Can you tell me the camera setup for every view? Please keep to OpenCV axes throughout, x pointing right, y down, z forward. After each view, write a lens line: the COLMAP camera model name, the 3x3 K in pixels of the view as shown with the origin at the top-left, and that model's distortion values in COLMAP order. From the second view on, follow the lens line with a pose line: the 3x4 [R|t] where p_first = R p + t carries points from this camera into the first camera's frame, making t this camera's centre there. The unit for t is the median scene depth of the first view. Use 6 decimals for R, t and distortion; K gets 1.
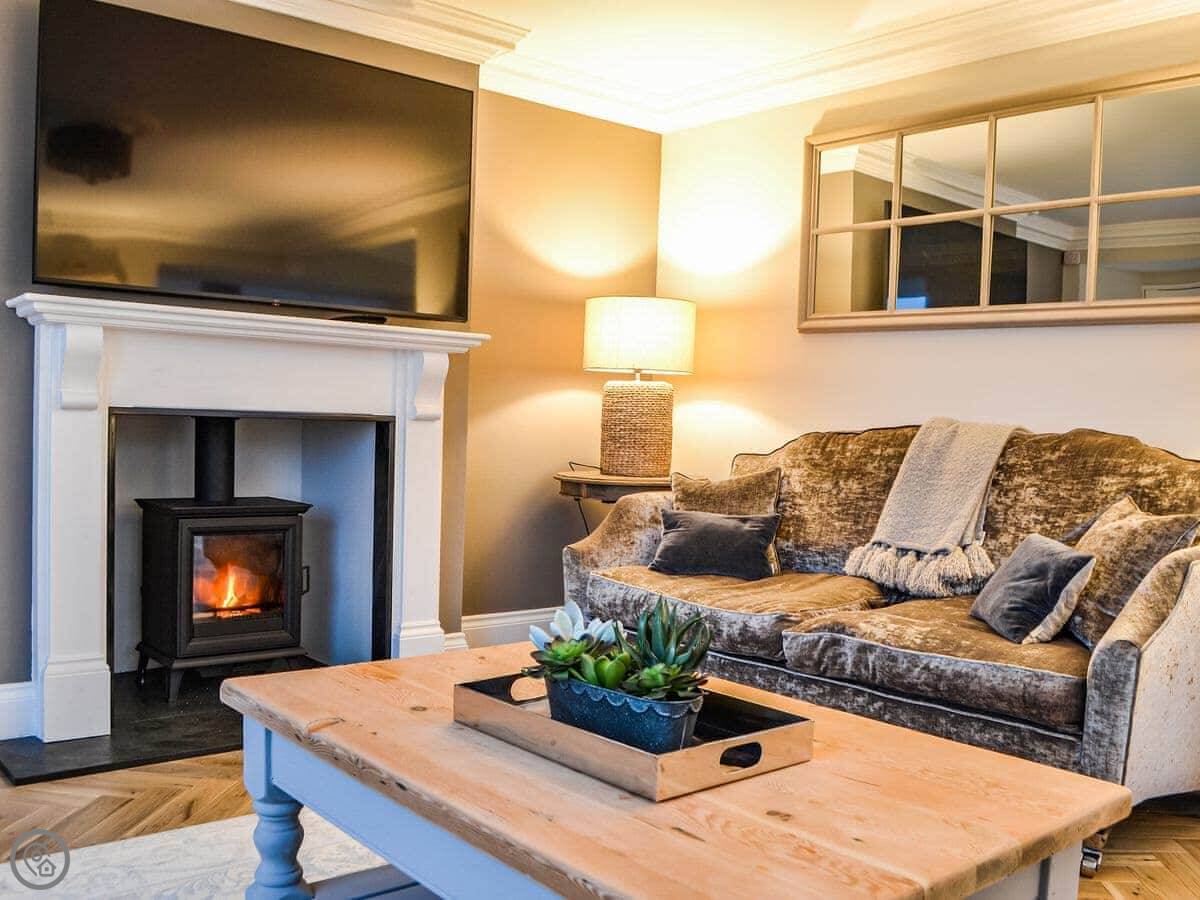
lens RADIAL K [[1116.9, 0, 600.0], [0, 1116.9, 450.0], [0, 0, 1]] dist [-0.086676, 0.013177]
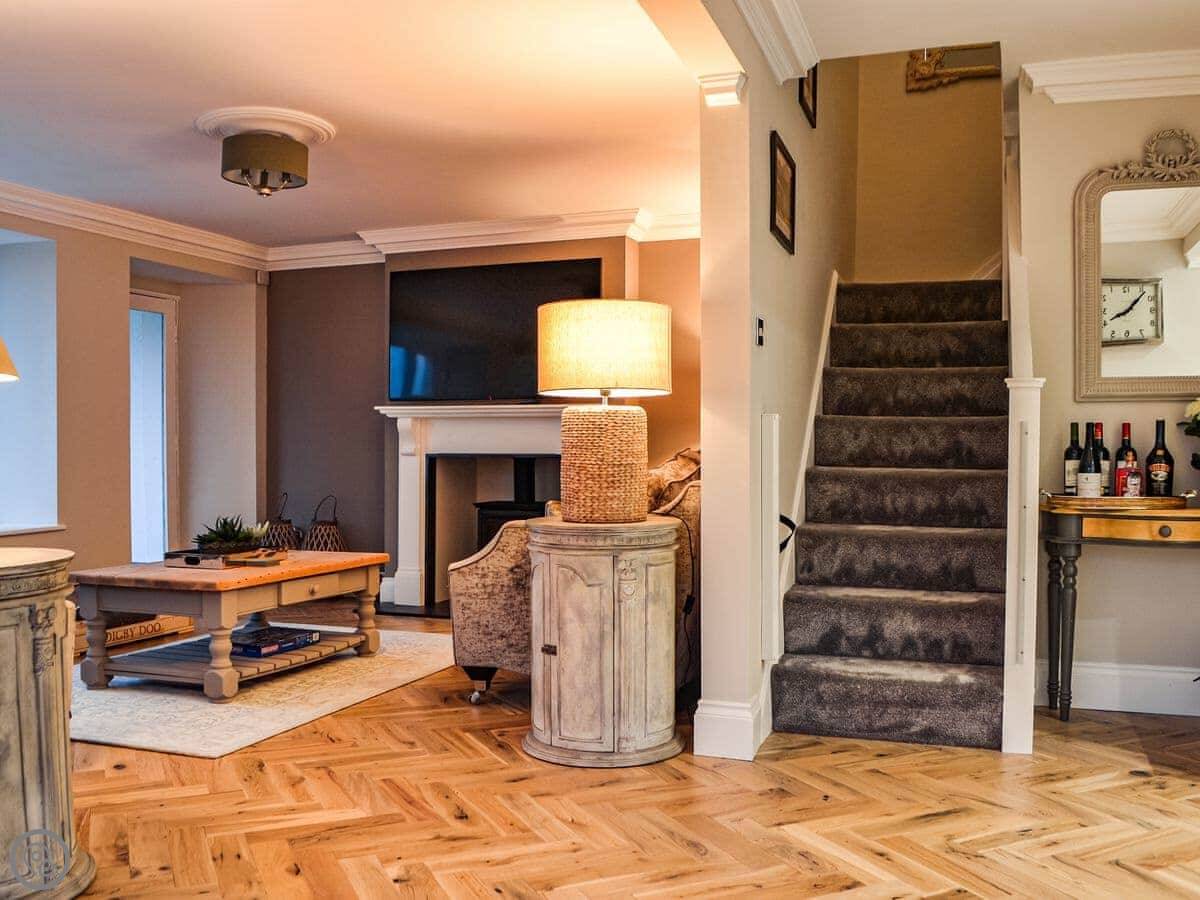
lens RADIAL K [[1116.9, 0, 600.0], [0, 1116.9, 450.0], [0, 0, 1]] dist [-0.086676, 0.013177]
pose [[0.496619, -0.032226, -0.867370, 1.595861], [-0.005793, 0.999165, -0.040439, 0.038781], [0.867949, 0.025108, 0.496018, 0.209387]]
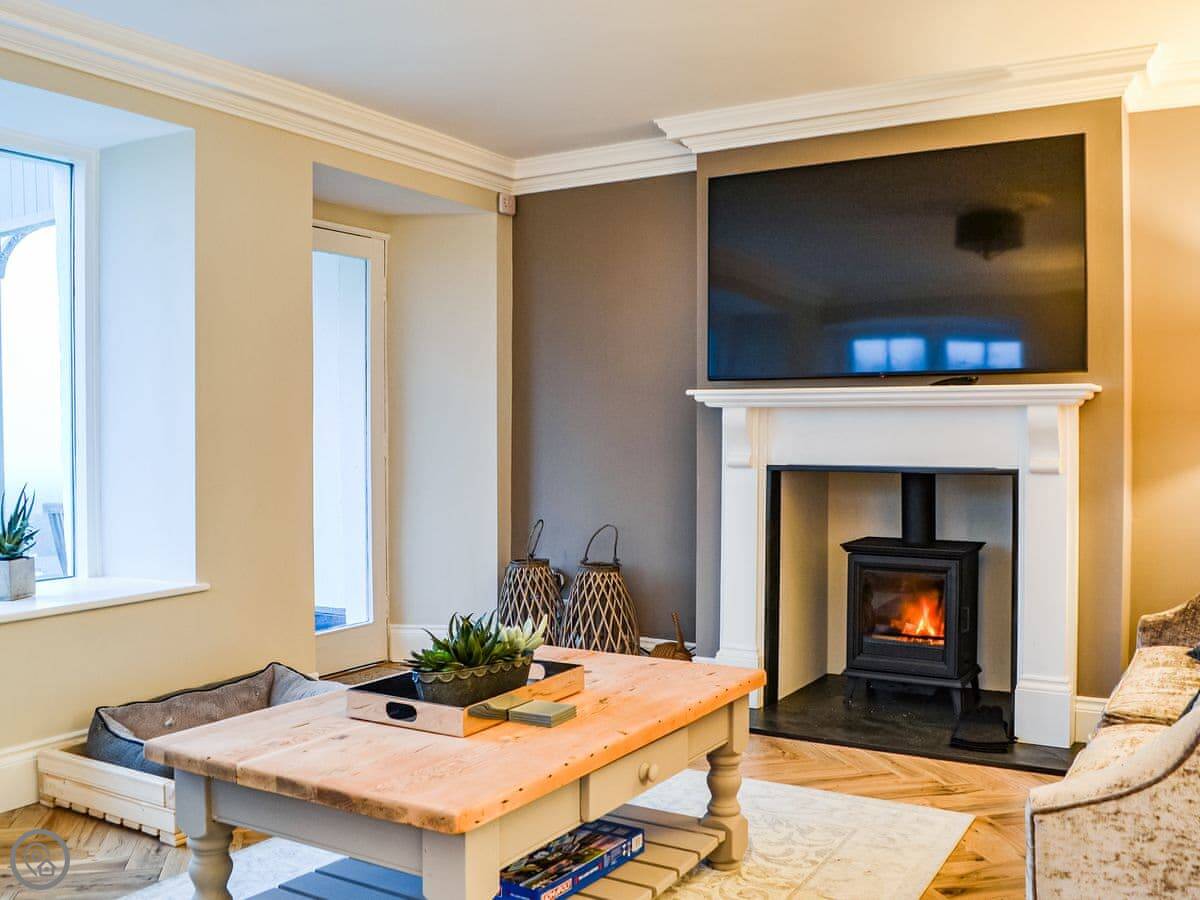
lens RADIAL K [[1136.5, 0, 605.3], [0, 1136.5, 415.7], [0, 0, 1]] dist [-0.091698, 0.011412]
pose [[0.329172, -0.046087, -0.943145, 0.792859], [-0.013209, 0.998486, -0.053402, -0.023093], [0.944178, 0.030037, 0.328064, 0.349179]]
